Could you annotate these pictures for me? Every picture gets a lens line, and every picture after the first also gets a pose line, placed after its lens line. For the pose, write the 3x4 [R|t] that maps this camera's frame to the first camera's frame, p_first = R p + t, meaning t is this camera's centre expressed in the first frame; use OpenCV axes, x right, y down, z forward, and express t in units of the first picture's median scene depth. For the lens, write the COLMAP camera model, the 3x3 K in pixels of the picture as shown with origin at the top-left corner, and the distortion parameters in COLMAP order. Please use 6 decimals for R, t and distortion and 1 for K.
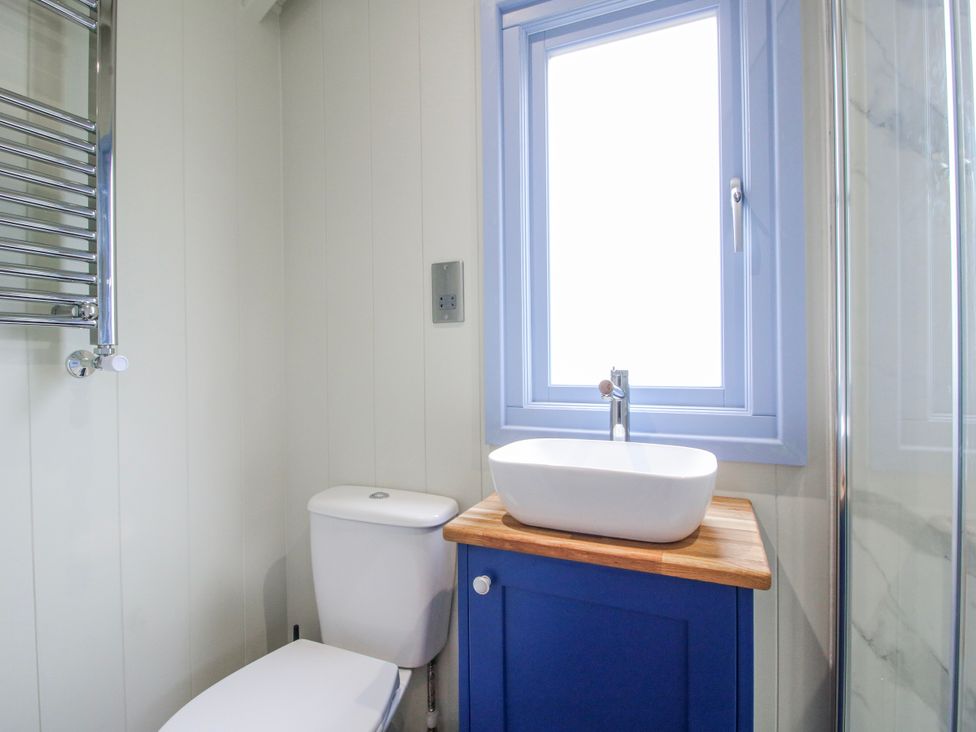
lens RADIAL K [[508.5, 0, 483.3], [0, 508.5, 363.4], [0, 0, 1]] dist [-0.001704, -0.009448]
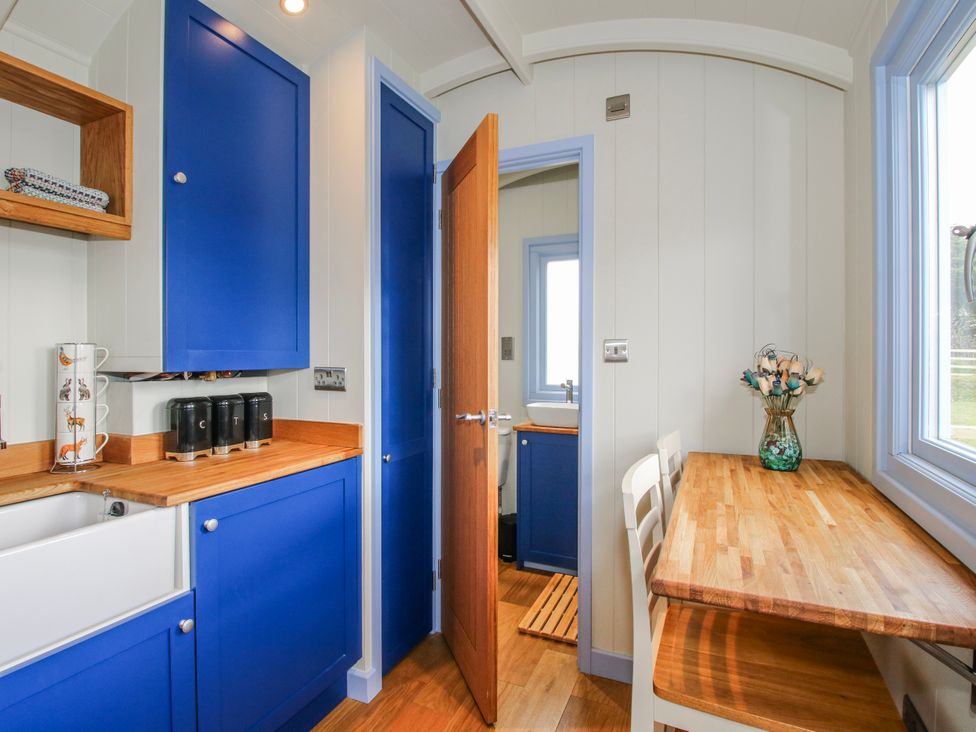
lens RADIAL K [[508.5, 0, 484.6], [0, 508.5, 357.5], [0, 0, 1]] dist [-0.001704, -0.009448]
pose [[0.999891, 0.013332, -0.006302, -0.223924], [-0.013358, 0.999903, -0.004046, -0.105468], [0.006248, 0.004129, 0.999972, -2.108939]]
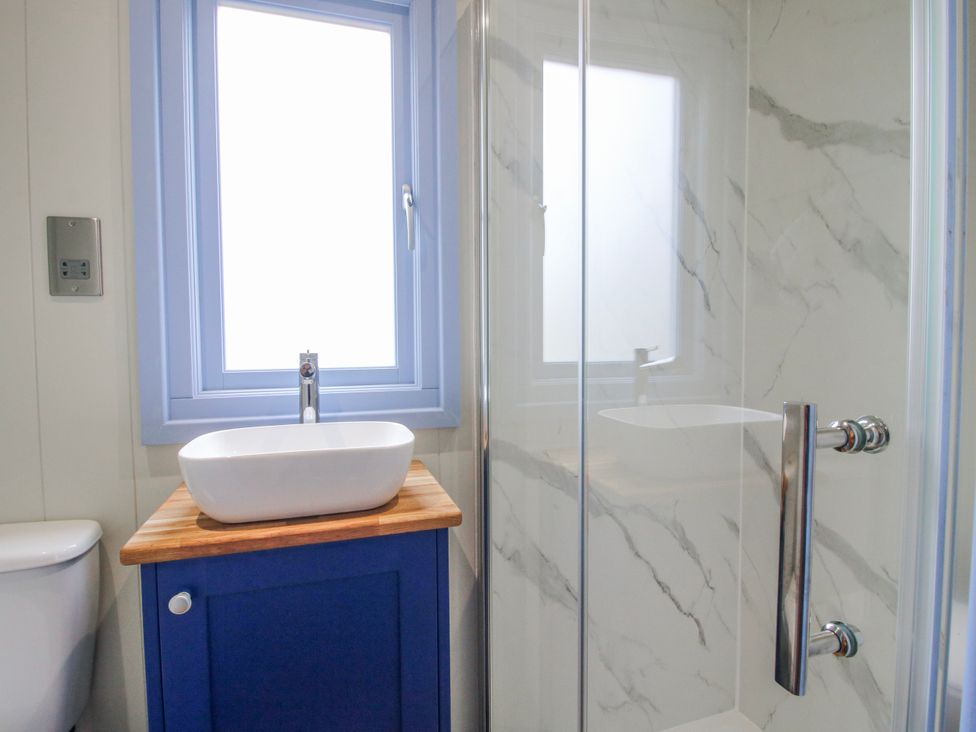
lens RADIAL K [[508.5, 0, 490.6], [0, 508.5, 362.2], [0, 0, 1]] dist [-0.001704, -0.009448]
pose [[0.746502, -0.030000, 0.664707, -0.145253], [0.007976, 0.999315, 0.036144, -0.003184], [-0.665336, -0.021680, 0.746229, 0.007206]]
